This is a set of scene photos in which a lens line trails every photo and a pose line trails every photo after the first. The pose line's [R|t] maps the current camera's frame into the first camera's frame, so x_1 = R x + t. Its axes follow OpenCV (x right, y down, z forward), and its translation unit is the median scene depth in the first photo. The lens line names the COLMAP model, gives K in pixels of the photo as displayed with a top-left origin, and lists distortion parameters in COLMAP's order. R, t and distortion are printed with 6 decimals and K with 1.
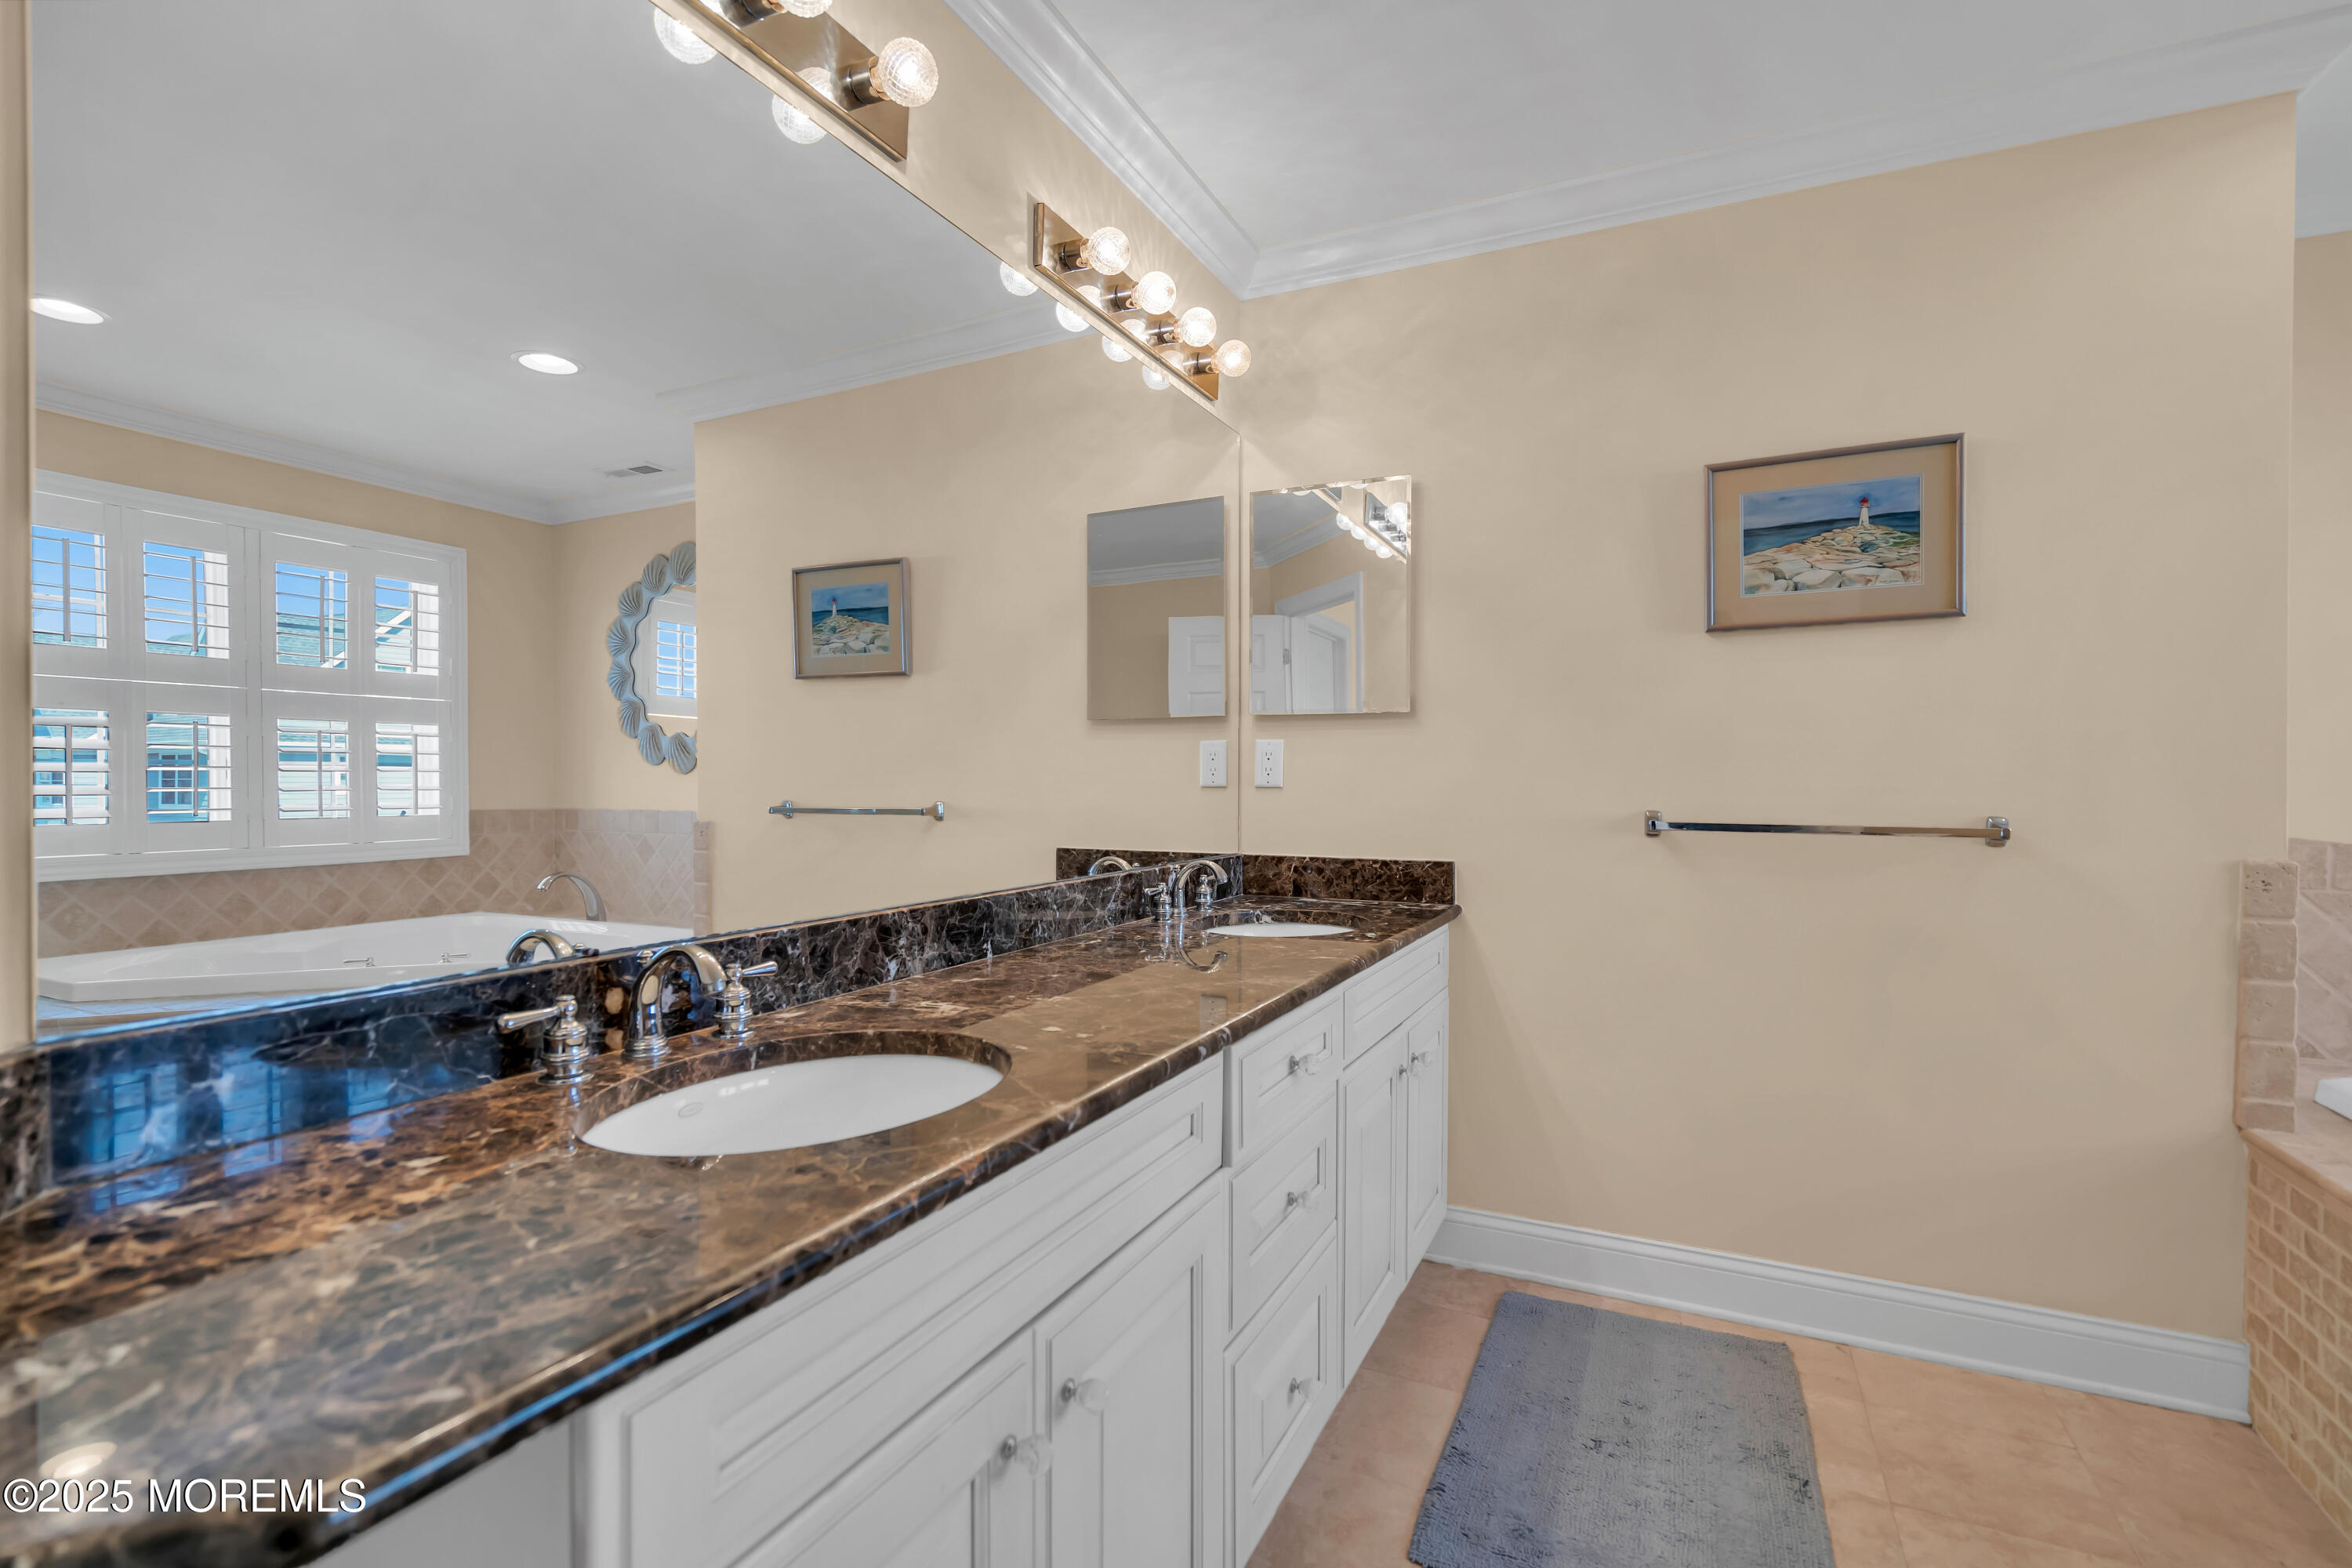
lens RADIAL K [[1082.1, 0, 1173.3], [0, 1082.1, 779.1], [0, 0, 1]] dist [-0.000661, 0.002927]
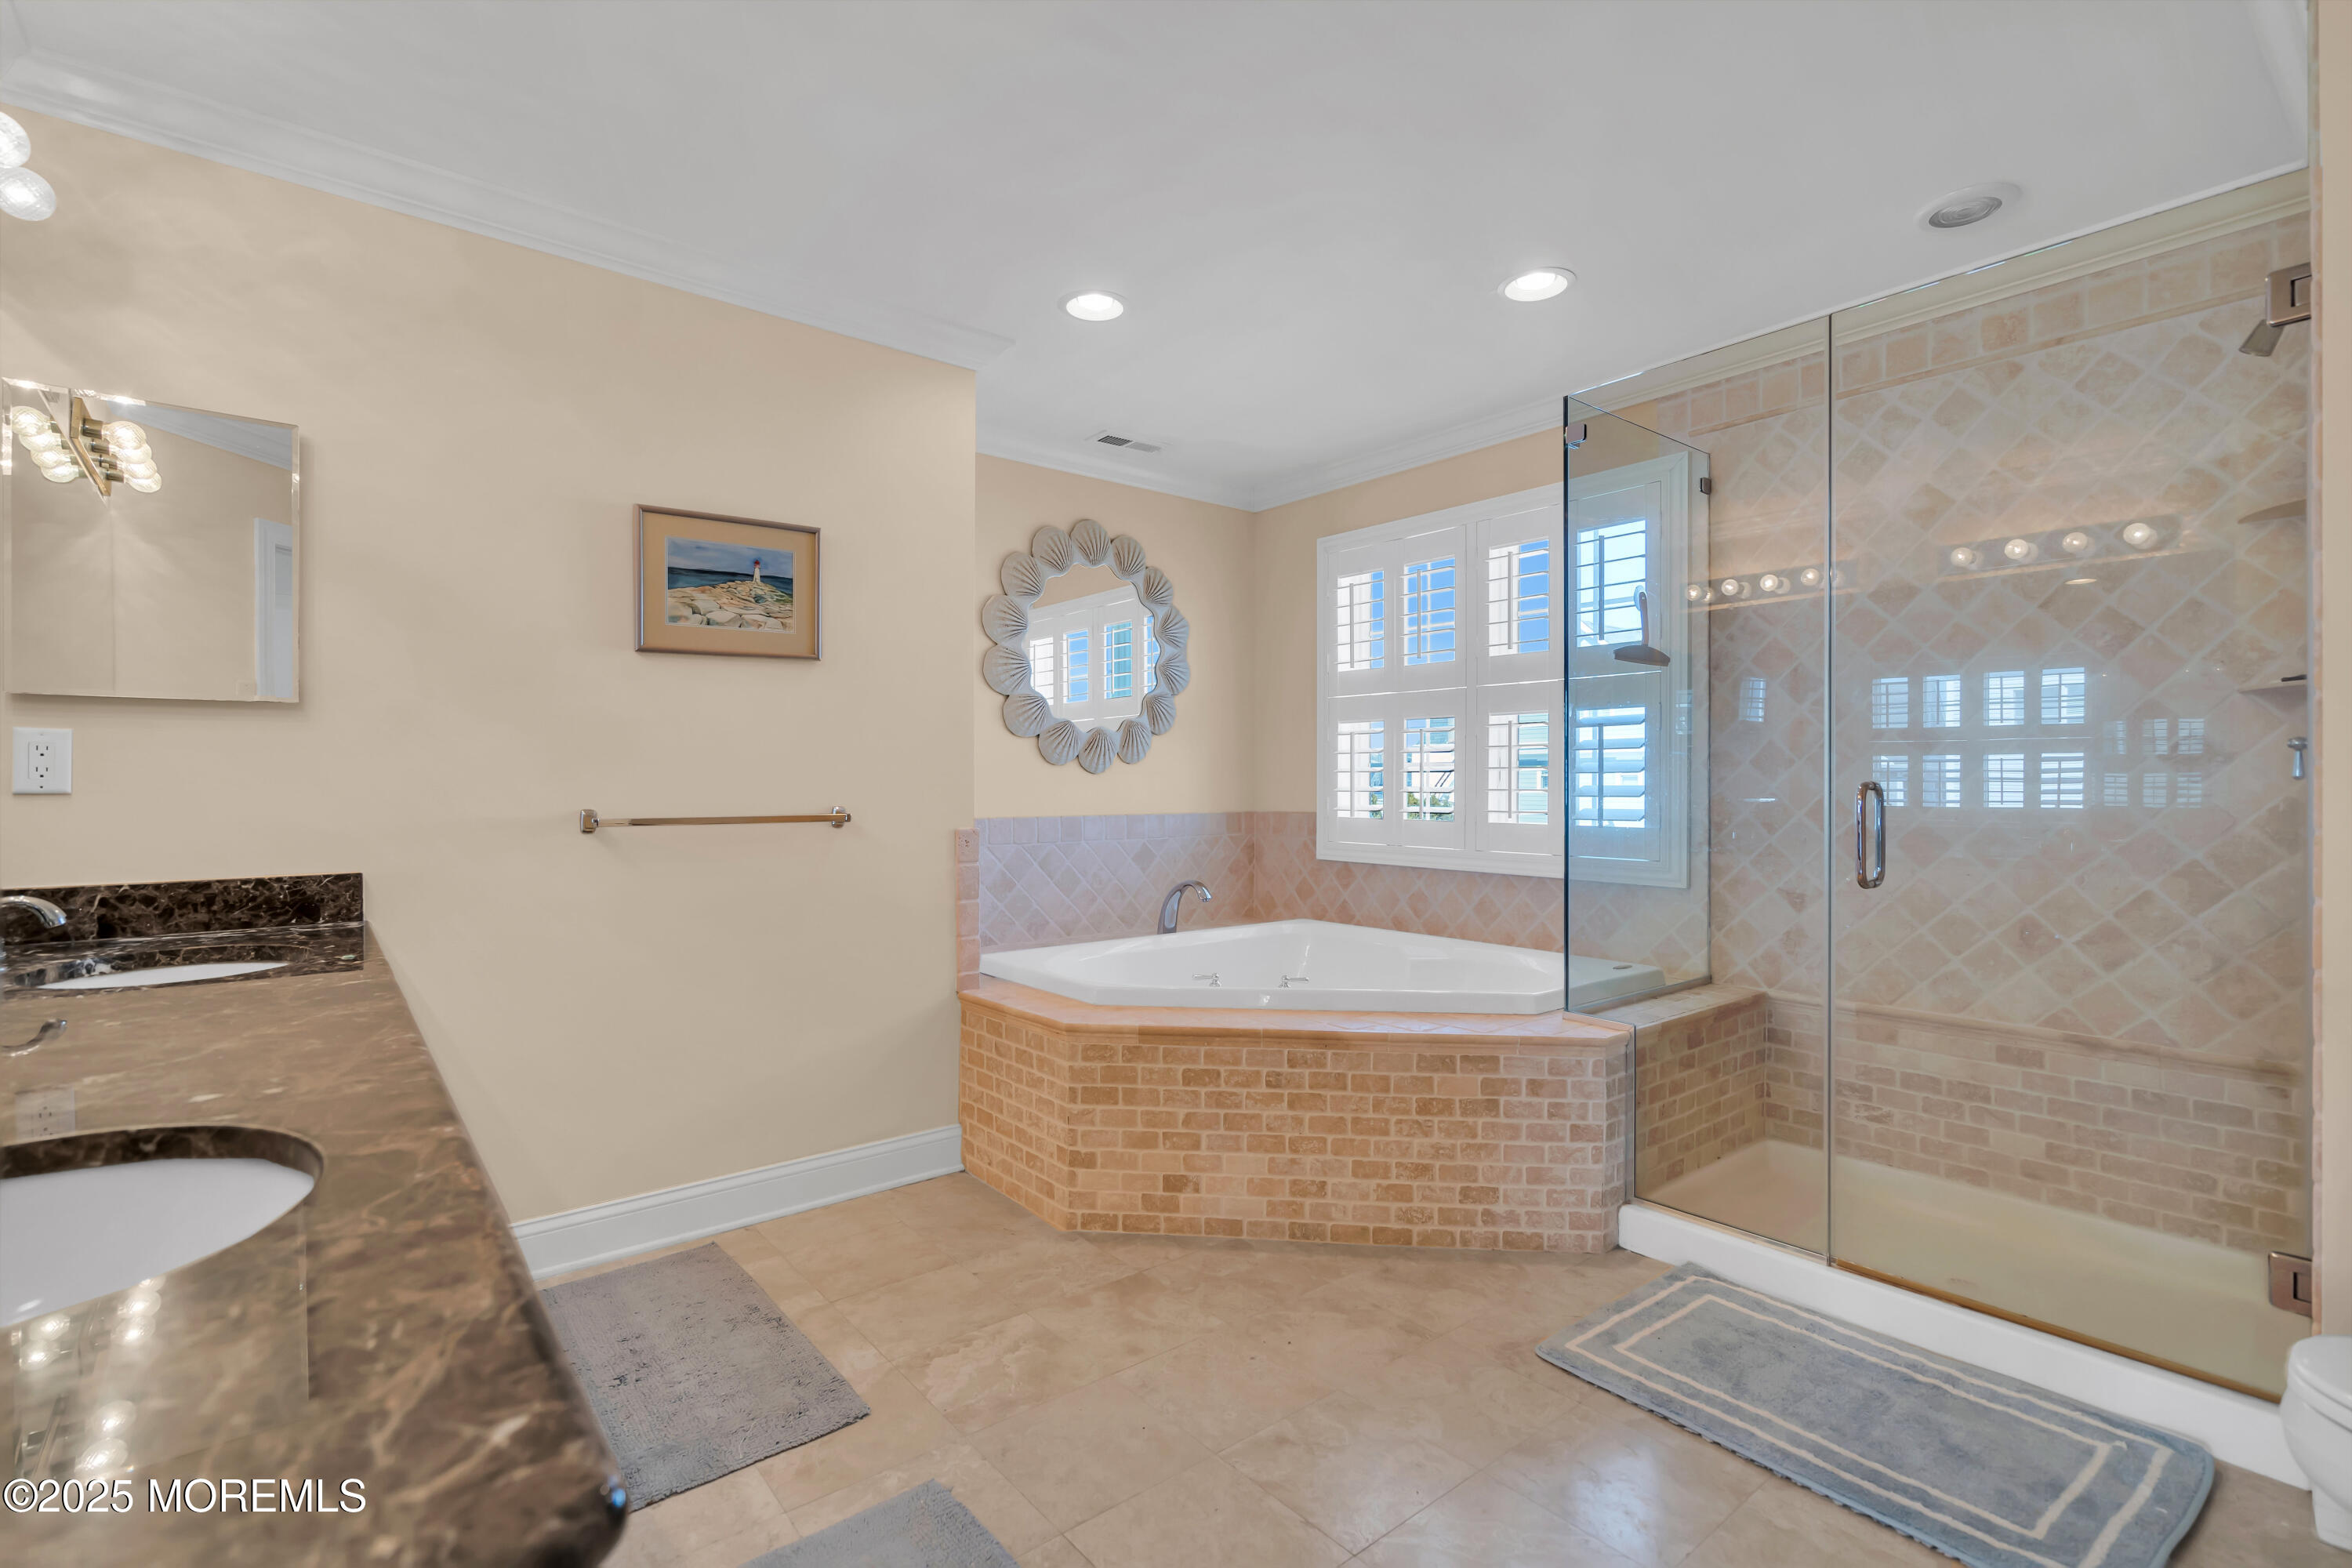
lens RADIAL K [[1082.1, 0, 1157.2], [0, 1082.1, 780.2], [0, 0, 1]] dist [-0.000661, 0.002927]
pose [[0.431910, -0.002774, 0.901913, -0.315019], [0.004254, 0.999990, 0.001038, 0.001279], [-0.901907, 0.003389, 0.431917, 0.019895]]
